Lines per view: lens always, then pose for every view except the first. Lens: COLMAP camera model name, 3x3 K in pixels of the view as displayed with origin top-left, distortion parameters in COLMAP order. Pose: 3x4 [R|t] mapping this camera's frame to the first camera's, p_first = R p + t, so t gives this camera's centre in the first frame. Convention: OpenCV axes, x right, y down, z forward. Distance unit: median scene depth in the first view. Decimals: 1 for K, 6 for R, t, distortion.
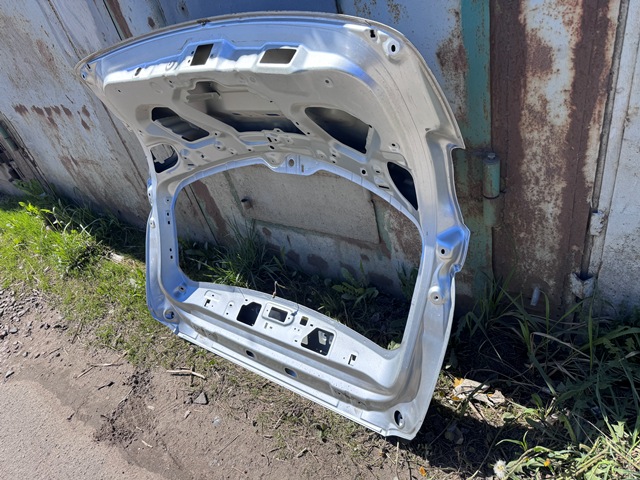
lens RADIAL K [[452.6, 0, 316.6], [0, 452.6, 243.7], [0, 0, 1]] dist [0.023534, -0.030853]
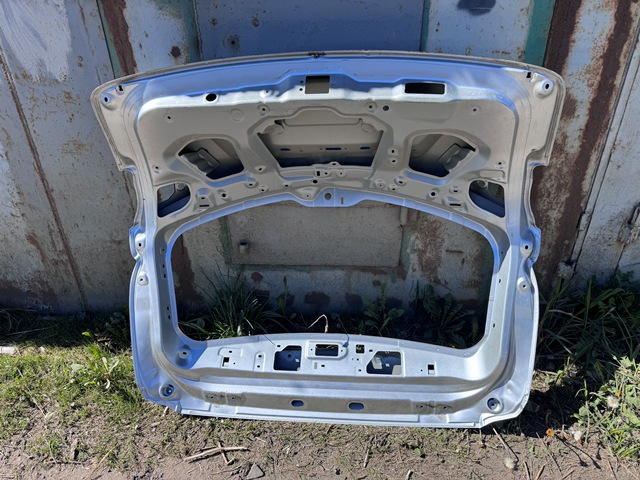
lens RADIAL K [[452.6, 0, 317.3], [0, 452.6, 235.2], [0, 0, 1]] dist [0.023534, -0.030853]
pose [[0.849008, -0.061970, 0.524734, -0.619214], [0.155834, 0.978292, -0.136602, 0.046307], [-0.504878, 0.197748, 0.840235, 0.152944]]
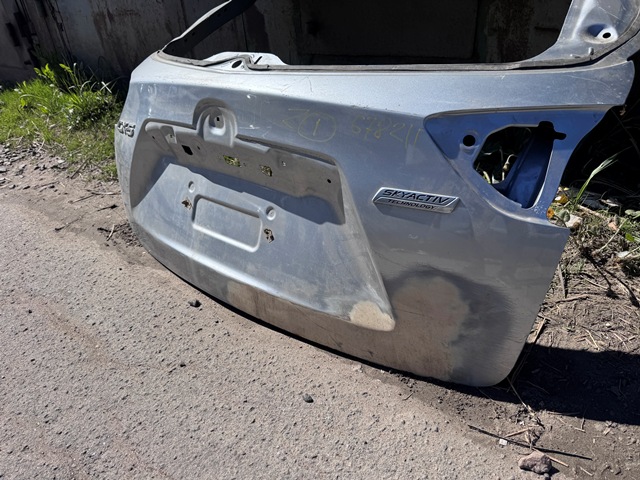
lens RADIAL K [[452.6, 0, 321.9], [0, 452.6, 245.9], [0, 0, 1]] dist [0.023534, -0.030853]
pose [[0.986101, 0.162307, 0.035500, -0.116292], [-0.157678, 0.981578, -0.107895, 0.498064], [-0.052358, 0.100797, 0.993528, 0.194450]]
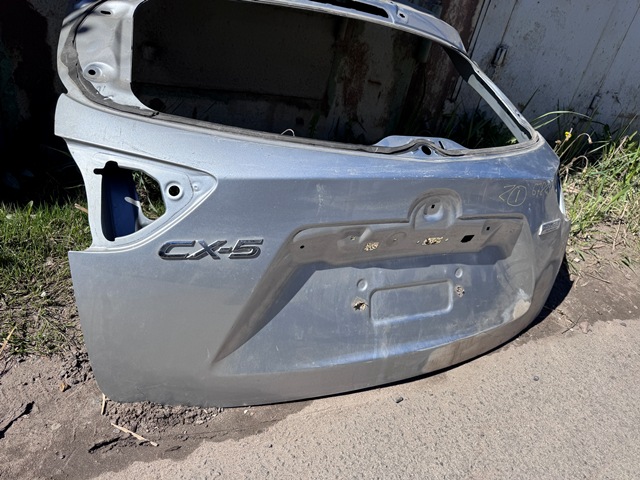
lens RADIAL K [[452.6, 0, 325.1], [0, 452.6, 237.6], [0, 0, 1]] dist [0.023534, -0.030853]
pose [[0.371191, -0.147880, 0.916705, -0.865787], [0.281155, 0.958794, 0.040825, 0.266149], [-0.884969, 0.242583, 0.397473, 0.675707]]
